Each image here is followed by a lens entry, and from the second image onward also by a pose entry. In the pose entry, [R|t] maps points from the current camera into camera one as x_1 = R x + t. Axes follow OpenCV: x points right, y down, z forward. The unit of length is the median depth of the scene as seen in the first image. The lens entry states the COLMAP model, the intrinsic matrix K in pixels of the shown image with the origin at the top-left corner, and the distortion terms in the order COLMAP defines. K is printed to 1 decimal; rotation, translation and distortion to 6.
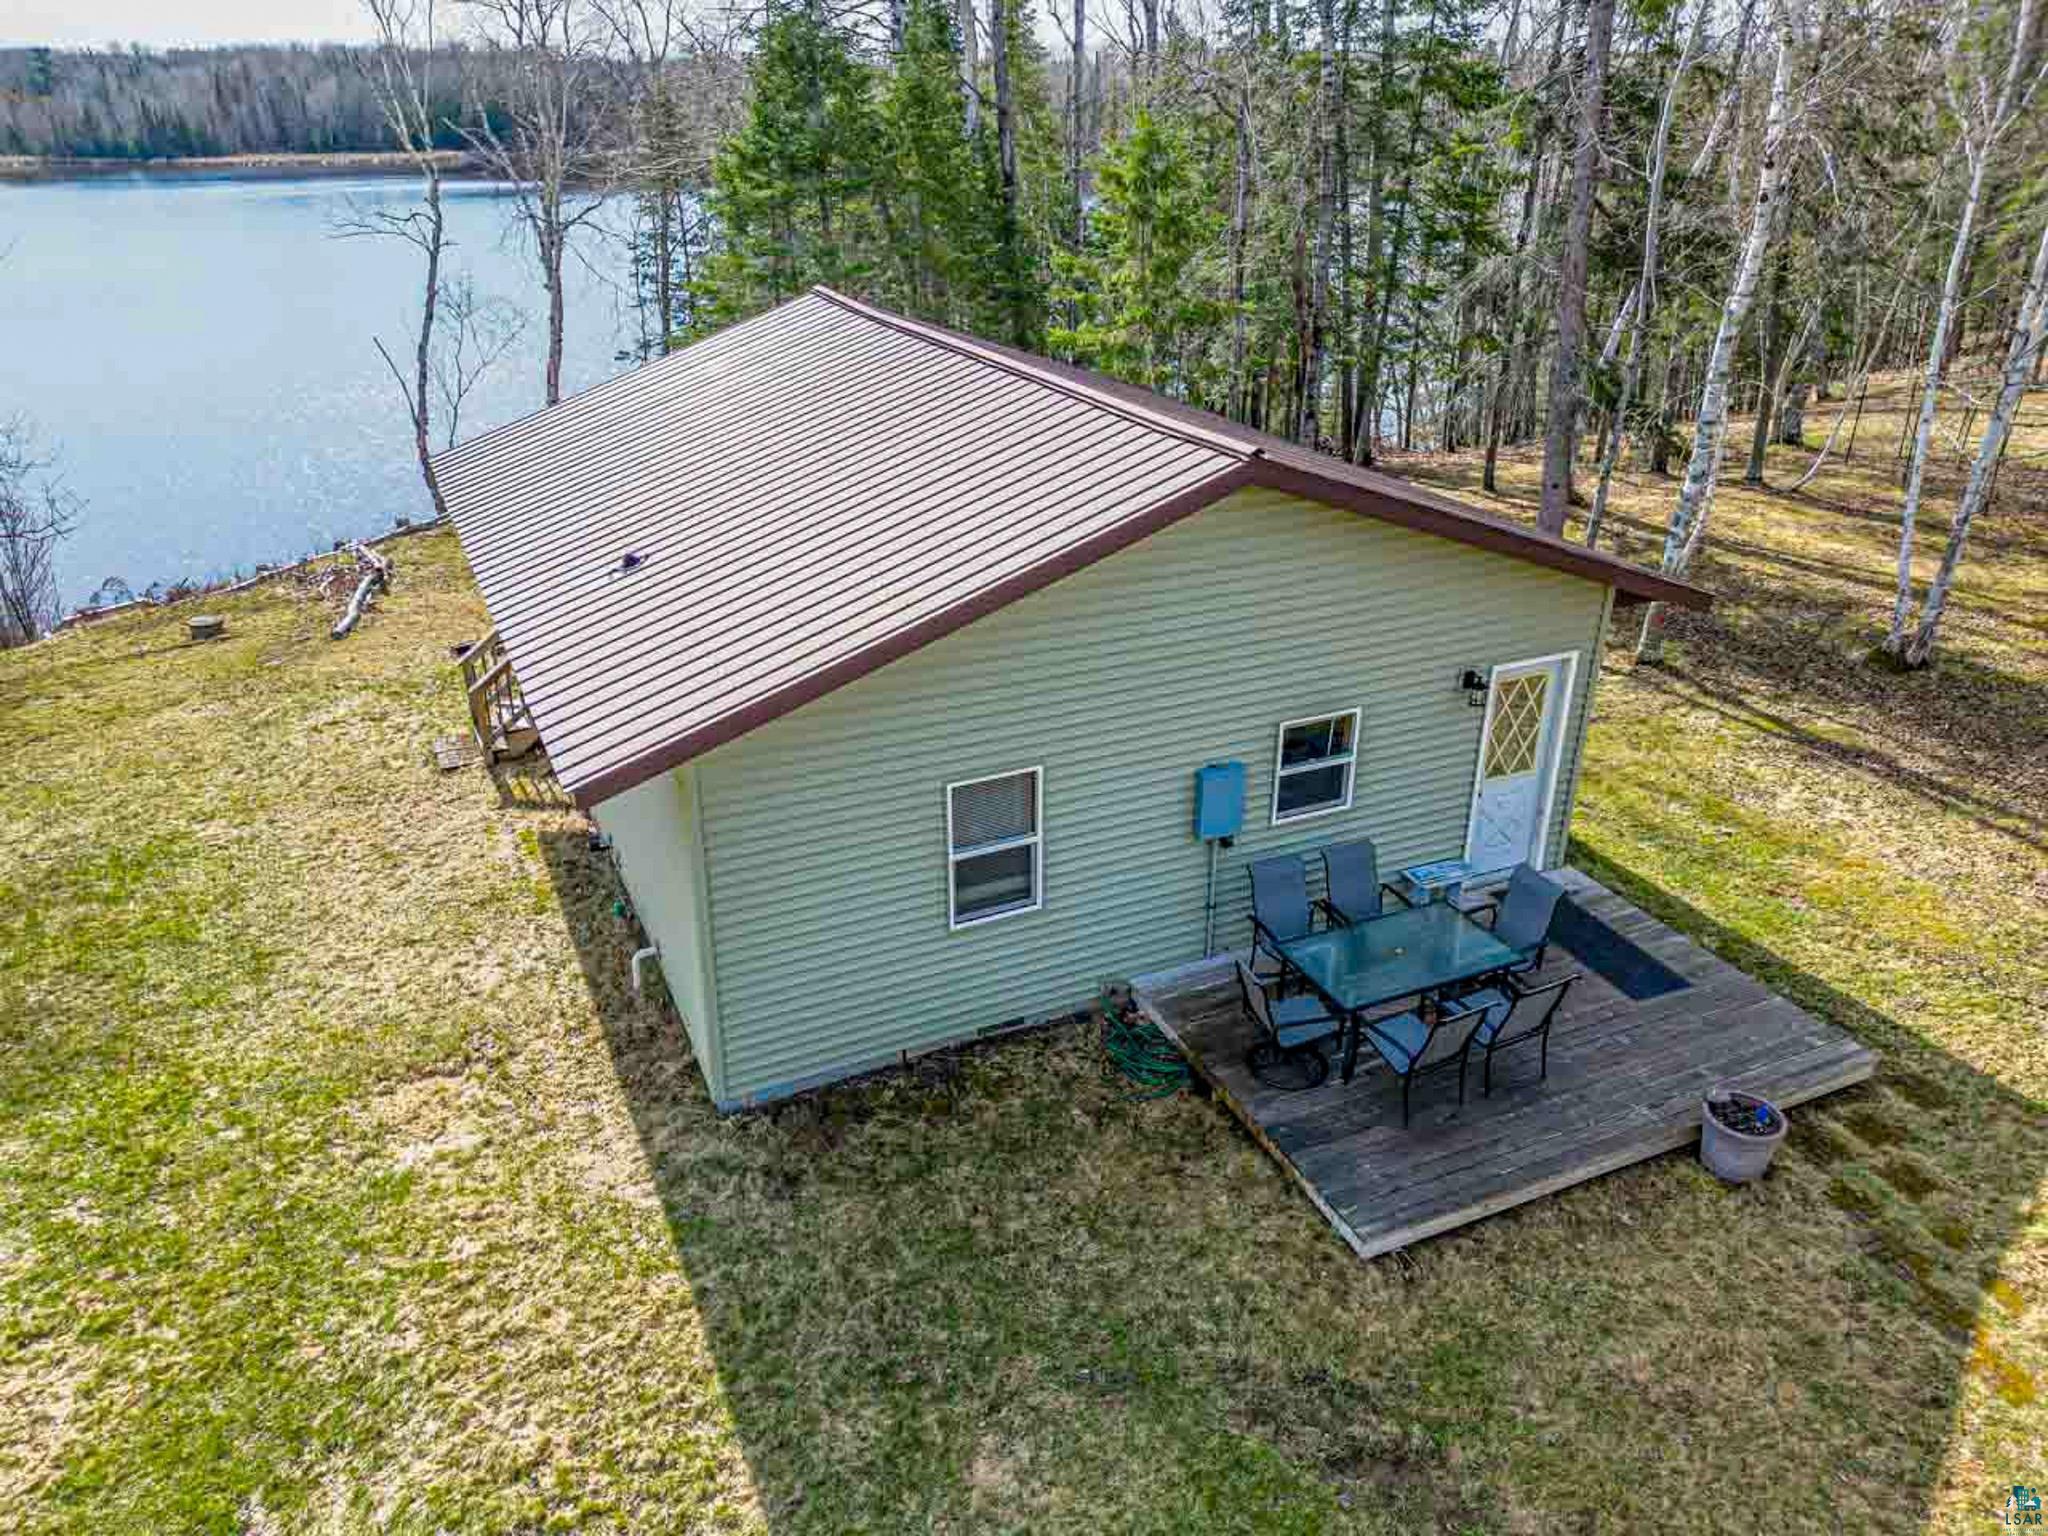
lens RADIAL K [[1403.2, 0, 1026.1], [0, 1403.2, 757.2], [0, 0, 1]] dist [0.039115, -0.031273]
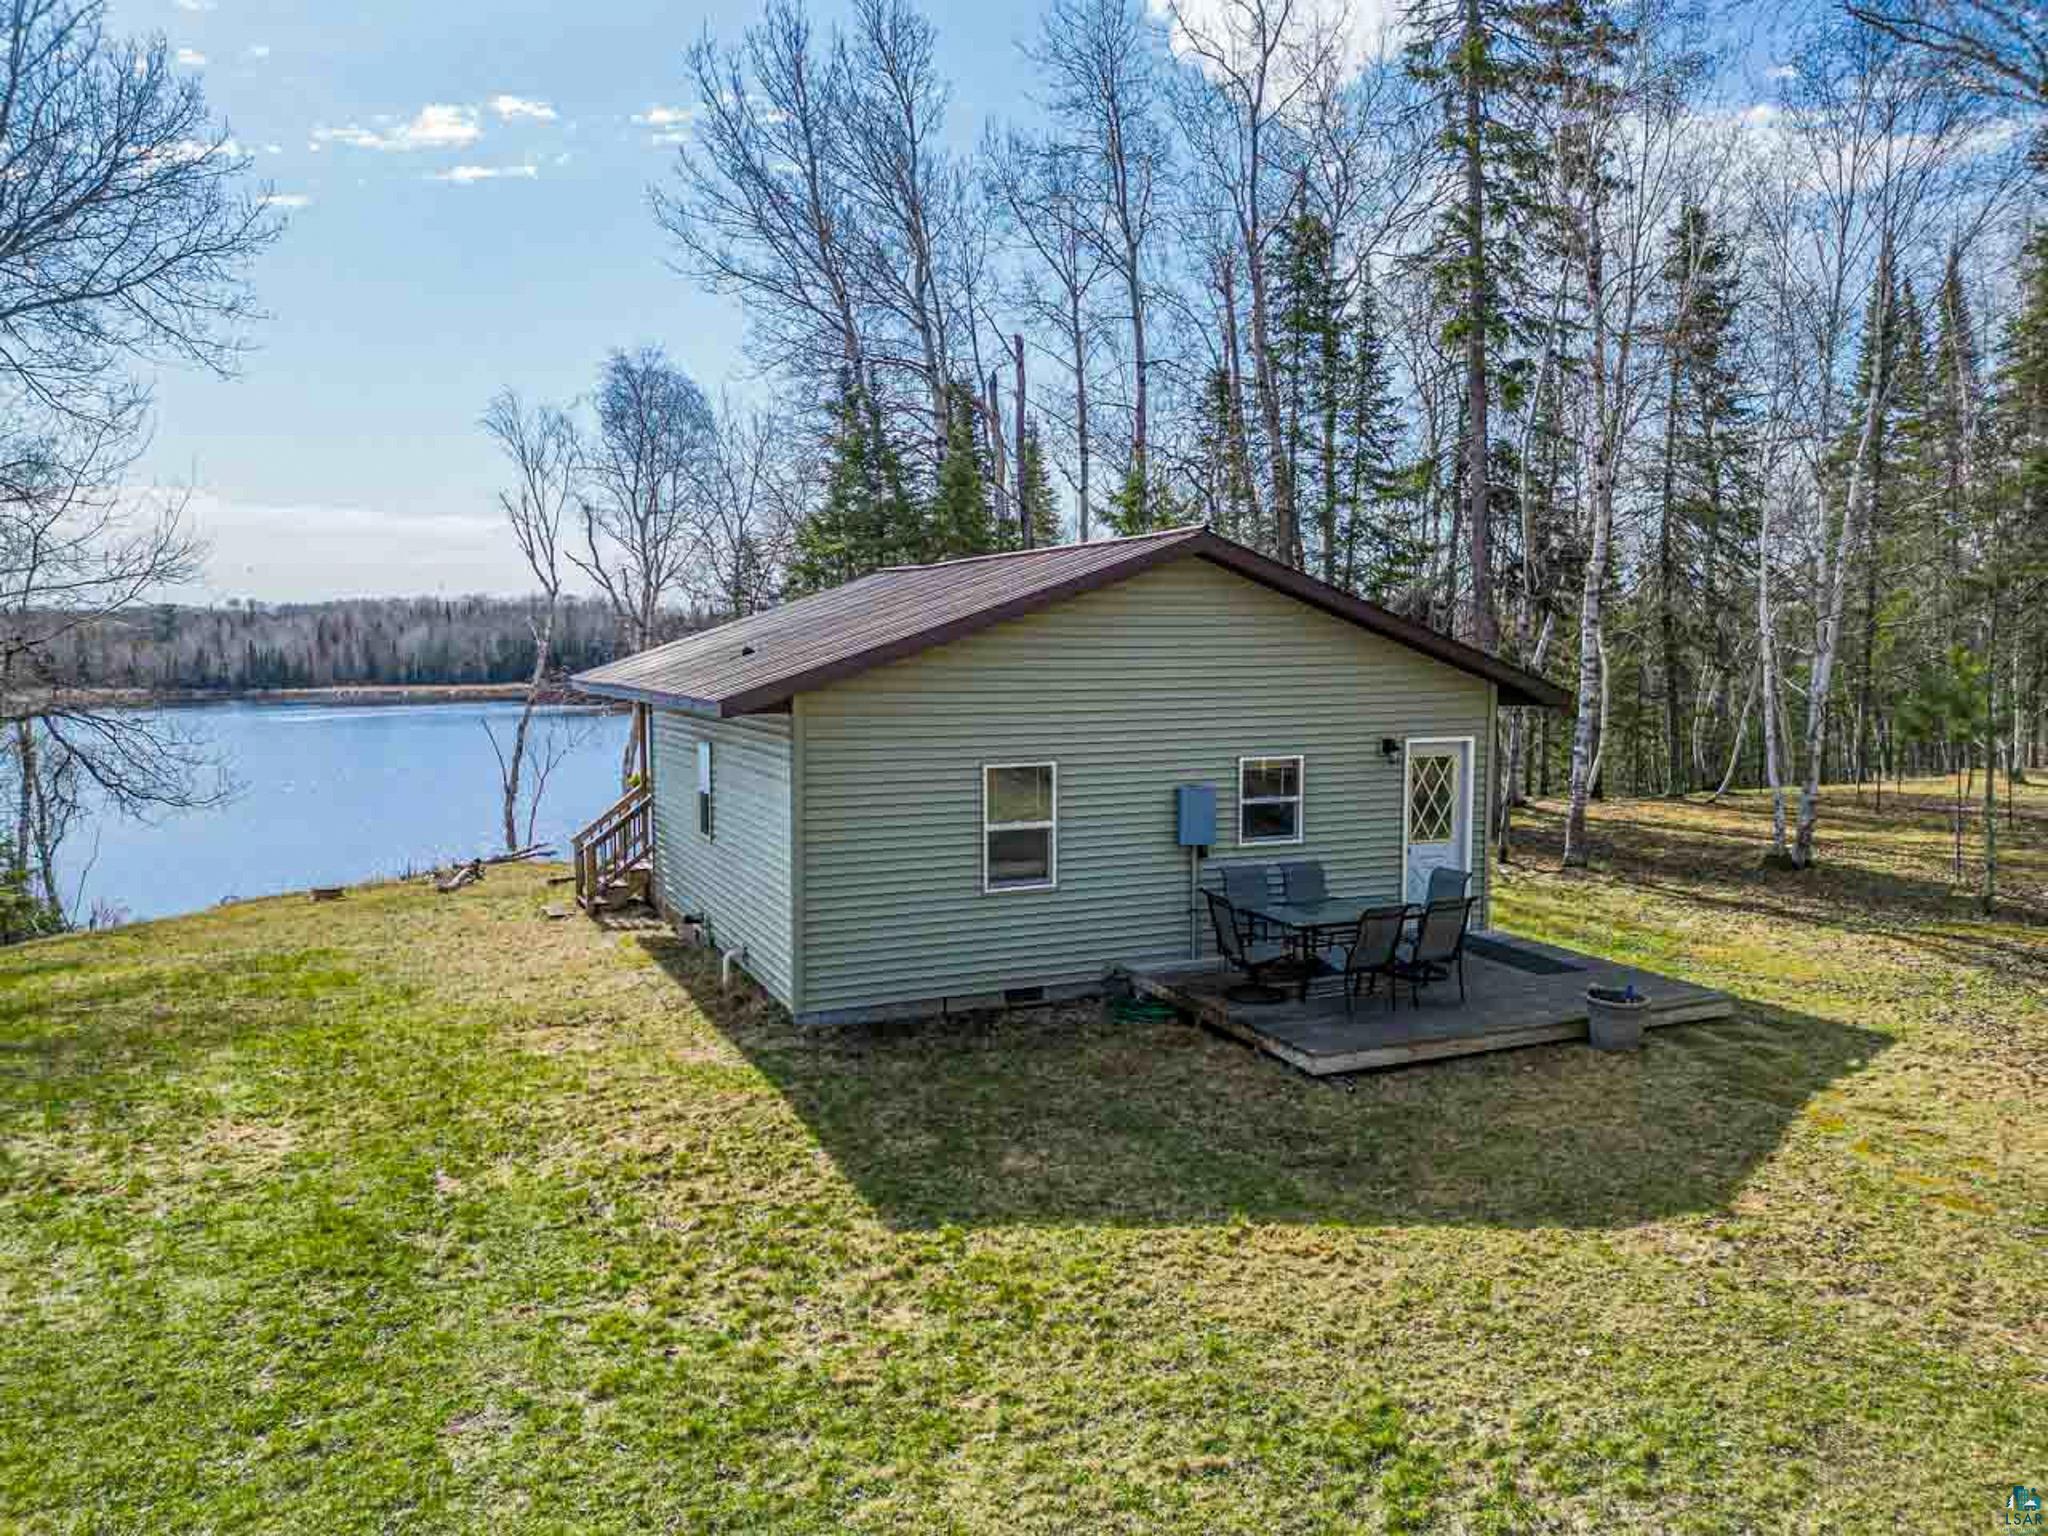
lens RADIAL K [[1403.2, 0, 1028.6], [0, 1403.2, 782.6], [0, 0, 1]] dist [0.039115, -0.031273]
pose [[0.999957, -0.001534, -0.009174, -0.001936], [-0.001633, 0.942036, -0.335507, 0.429429], [0.009157, 0.335507, 0.941993, -0.214021]]
